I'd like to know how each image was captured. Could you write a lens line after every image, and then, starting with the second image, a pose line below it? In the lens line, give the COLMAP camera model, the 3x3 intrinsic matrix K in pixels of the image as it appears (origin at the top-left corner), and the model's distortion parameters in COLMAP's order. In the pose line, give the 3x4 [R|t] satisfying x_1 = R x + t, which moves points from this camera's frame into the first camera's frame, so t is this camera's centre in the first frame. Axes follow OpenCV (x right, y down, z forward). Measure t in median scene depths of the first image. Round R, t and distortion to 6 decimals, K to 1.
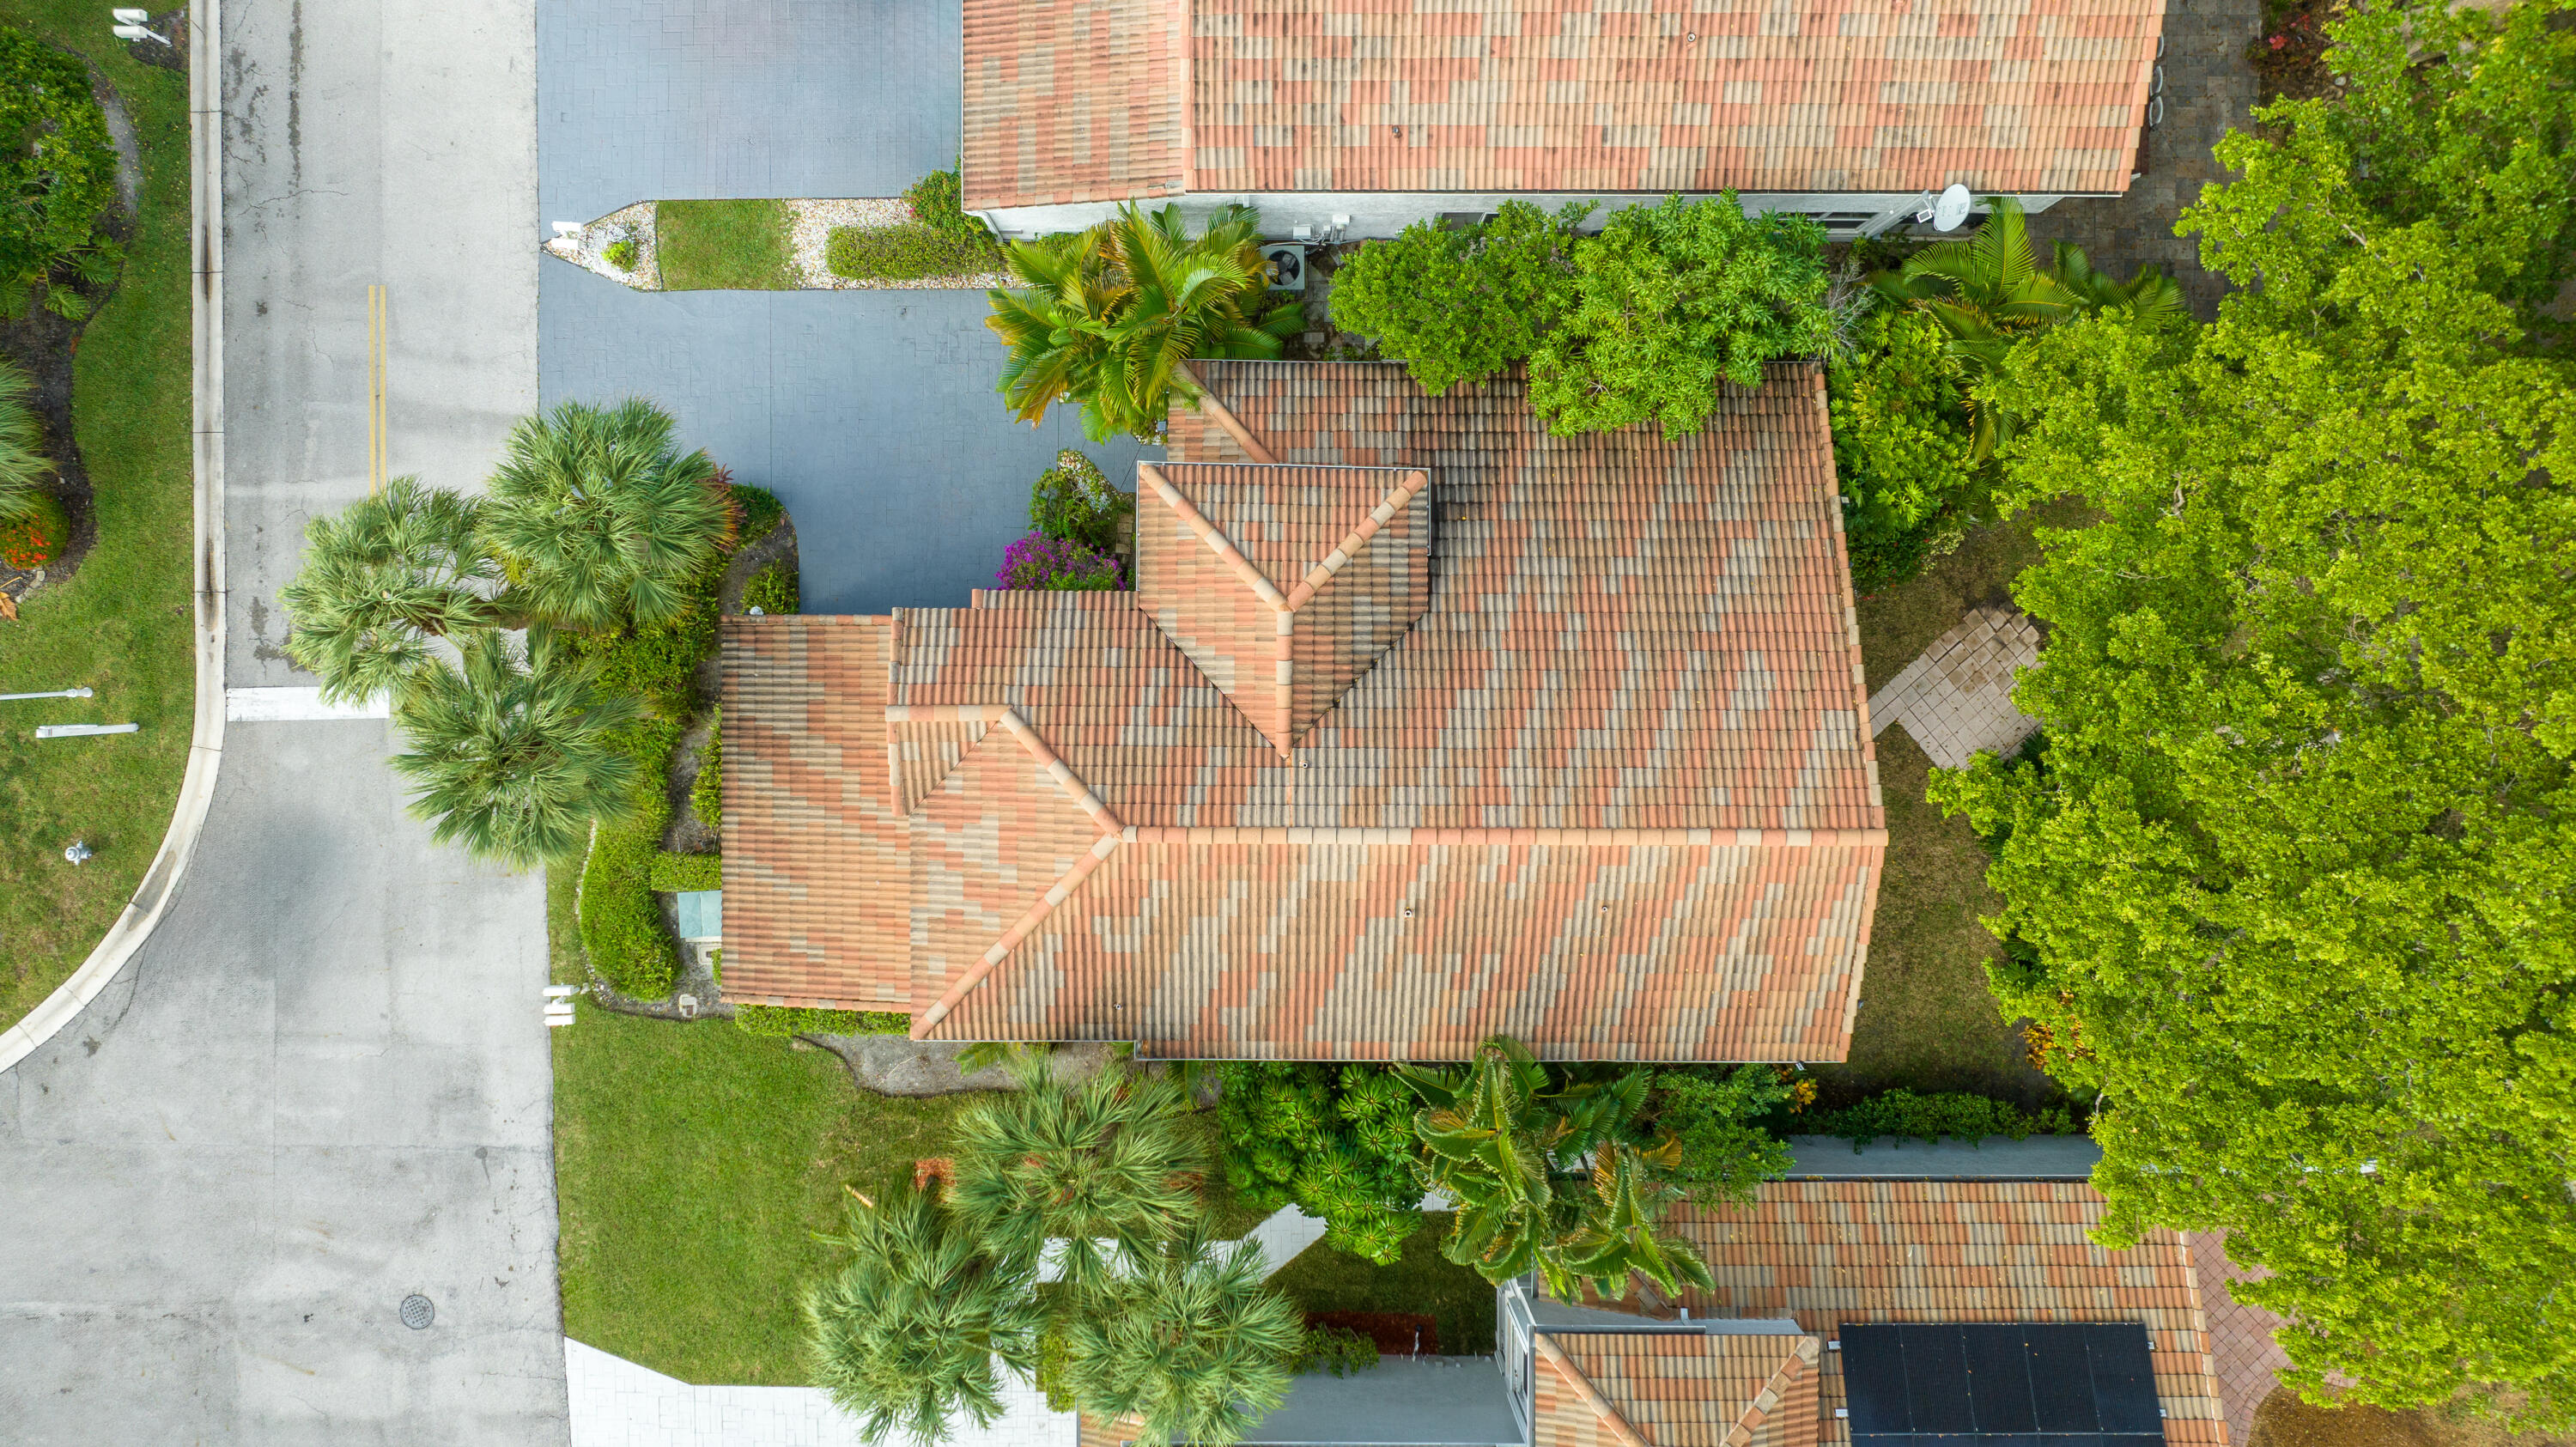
lens RADIAL K [[1812.5, 0, 1288.6], [0, 1812.5, 645.1], [0, 0, 1]] dist [-0.016839, -0.002648]
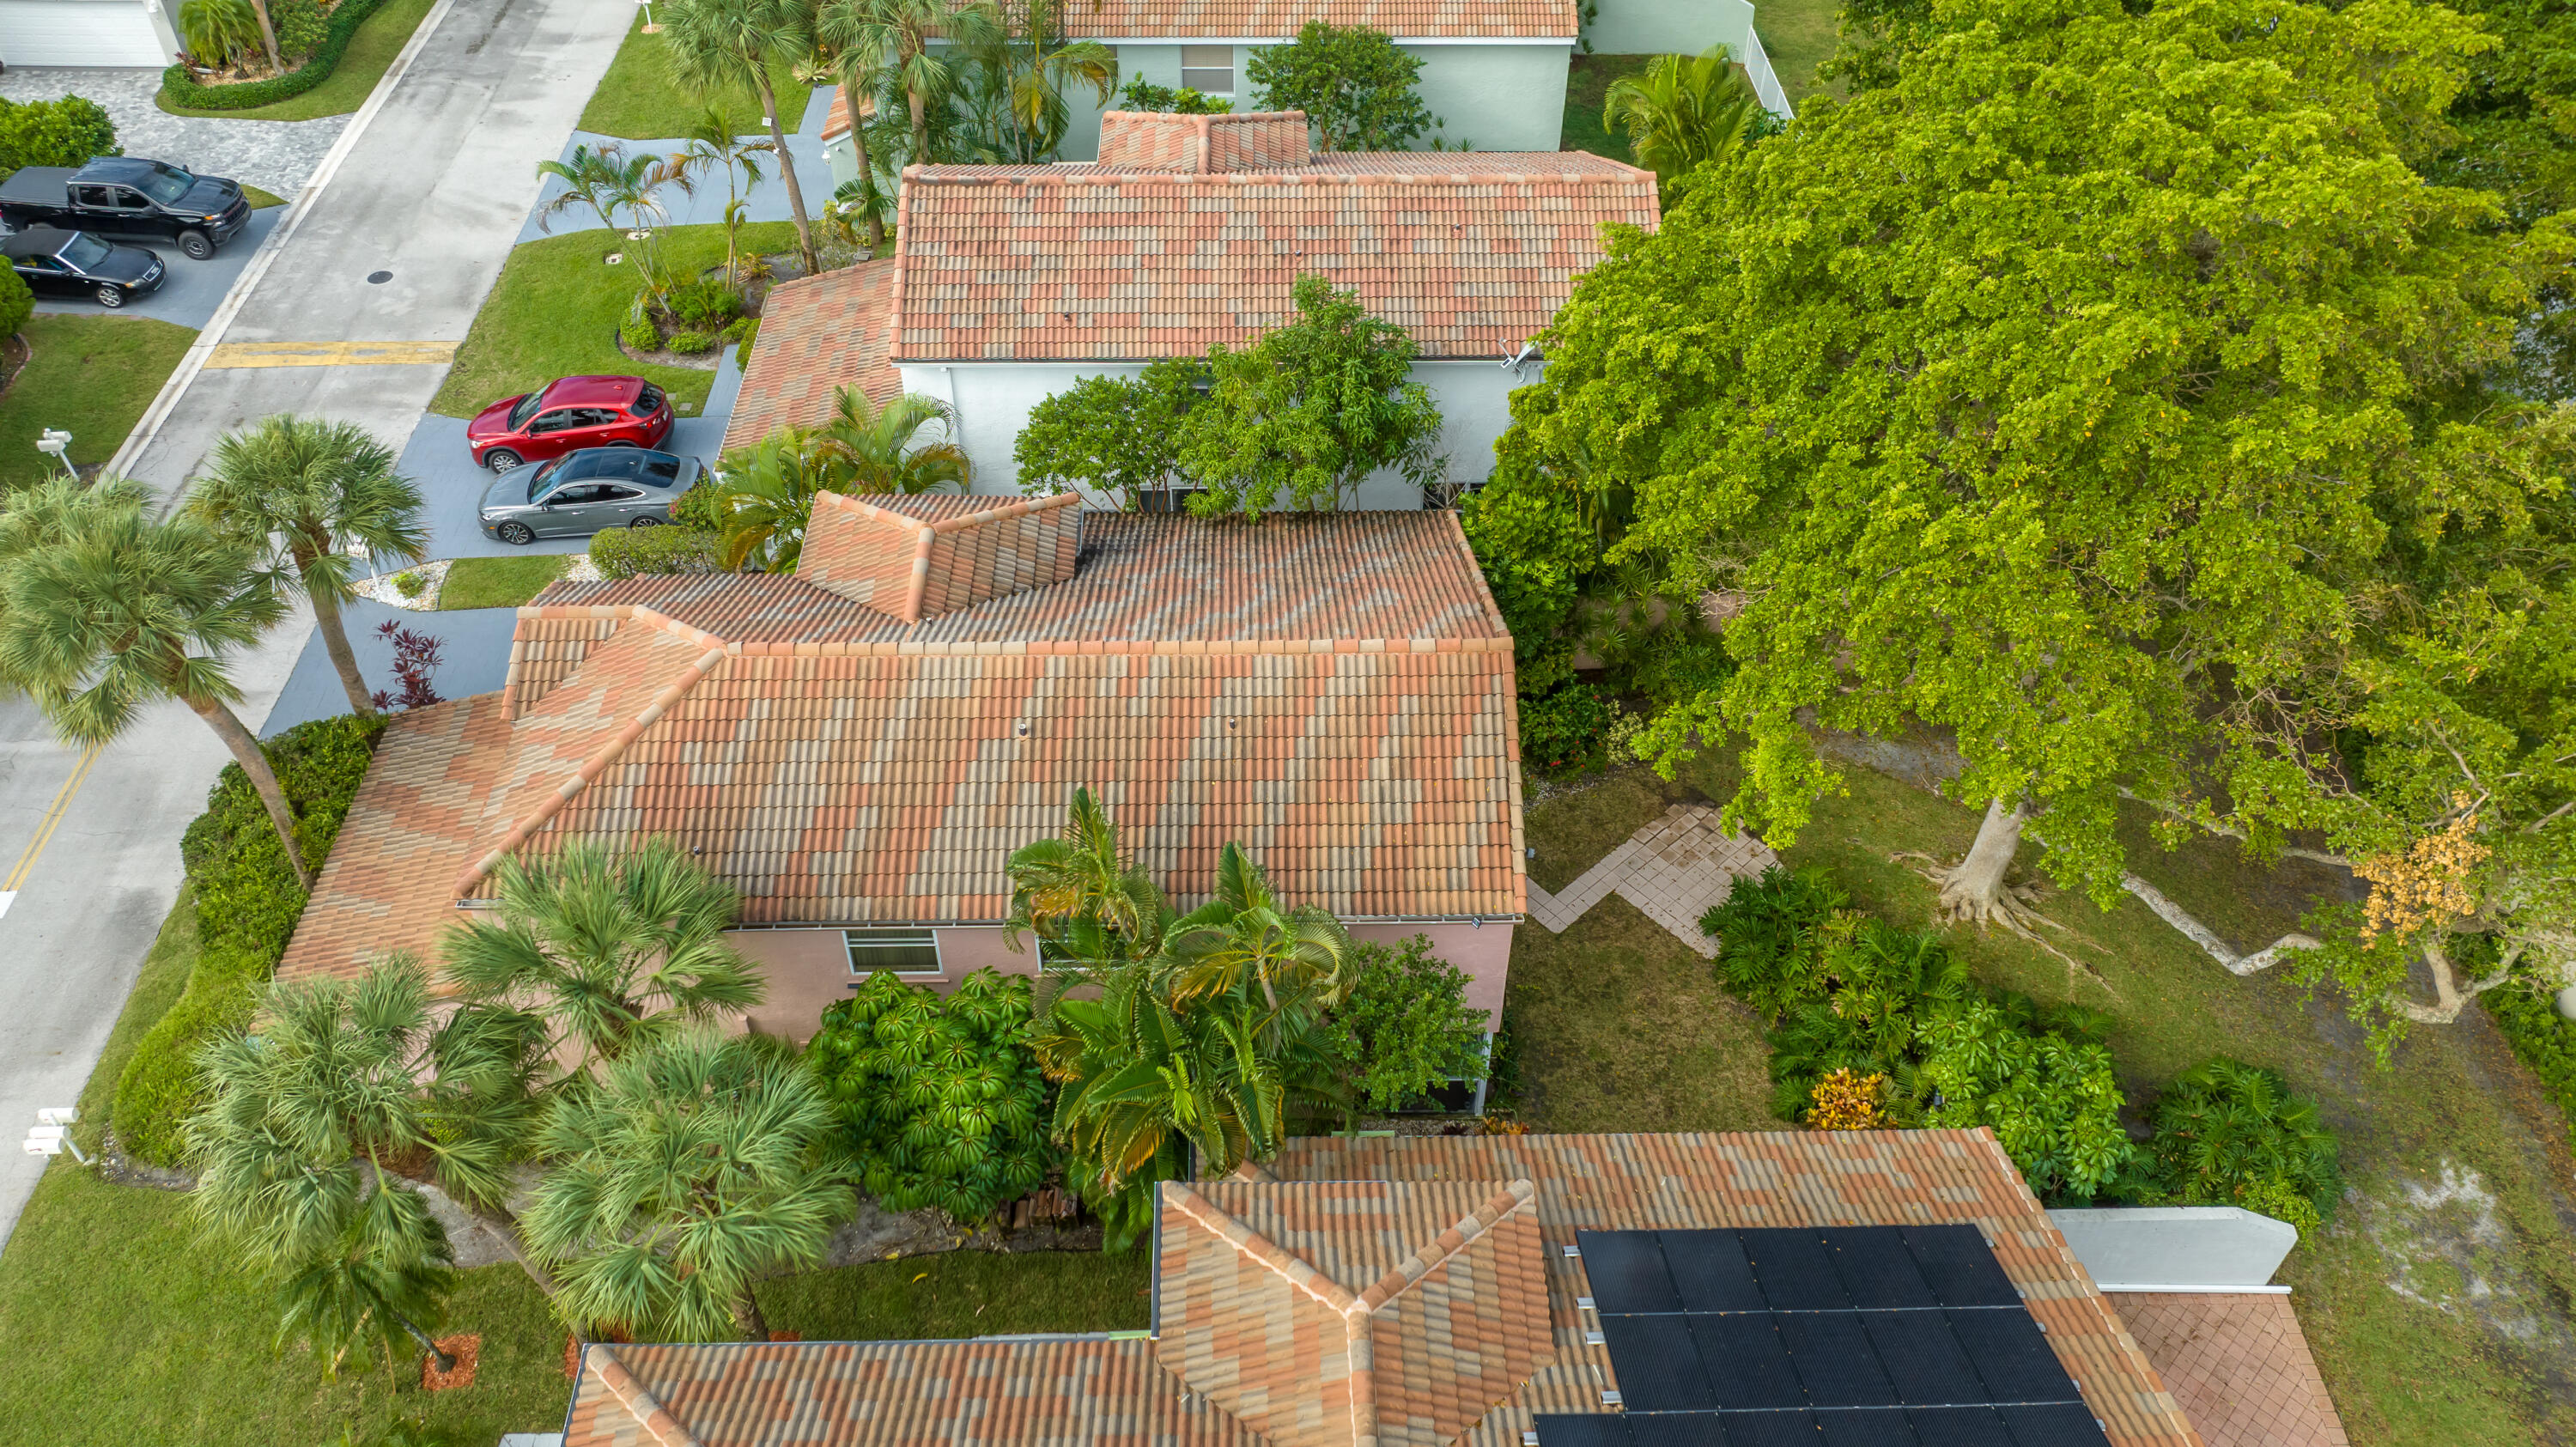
lens RADIAL K [[1812.5, 0, 1288.6], [0, 1812.5, 645.1], [0, 0, 1]] dist [-0.016839, -0.002648]
pose [[0.999369, -0.017873, 0.030702, 0.170262], [0.034468, 0.697122, -0.716124, 0.769527], [-0.008603, 0.716730, 0.697298, 0.301306]]
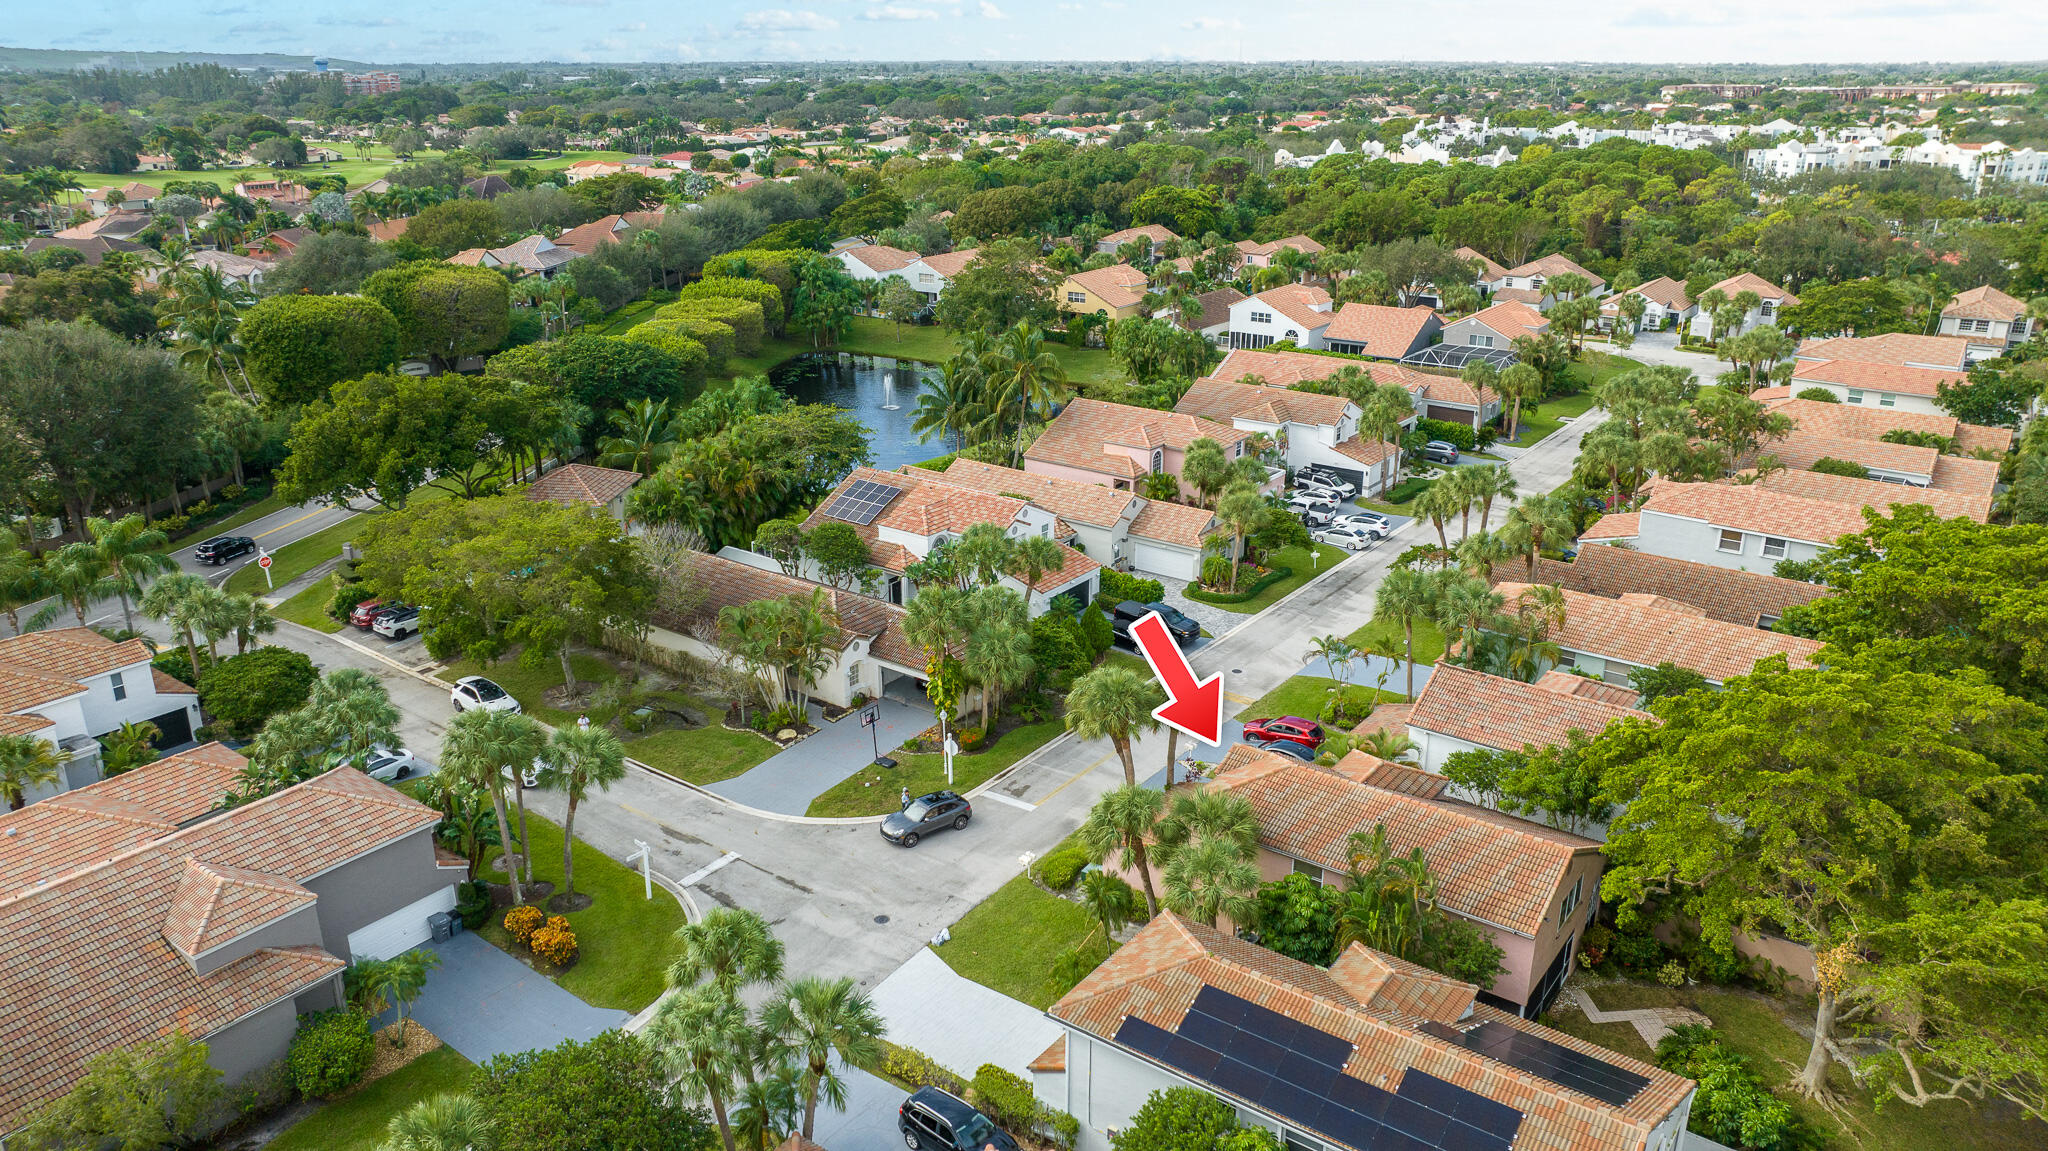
lens RADIAL K [[1440.9, 0, 1024.5], [0, 1440.9, 513.1], [0, 0, 1]] dist [-0.016839, -0.002648]
pose [[0.797908, 0.164355, -0.579940, 0.749845], [-0.602418, 0.250723, -0.757780, 1.821422], [0.020859, 0.954005, 0.299064, -0.030777]]
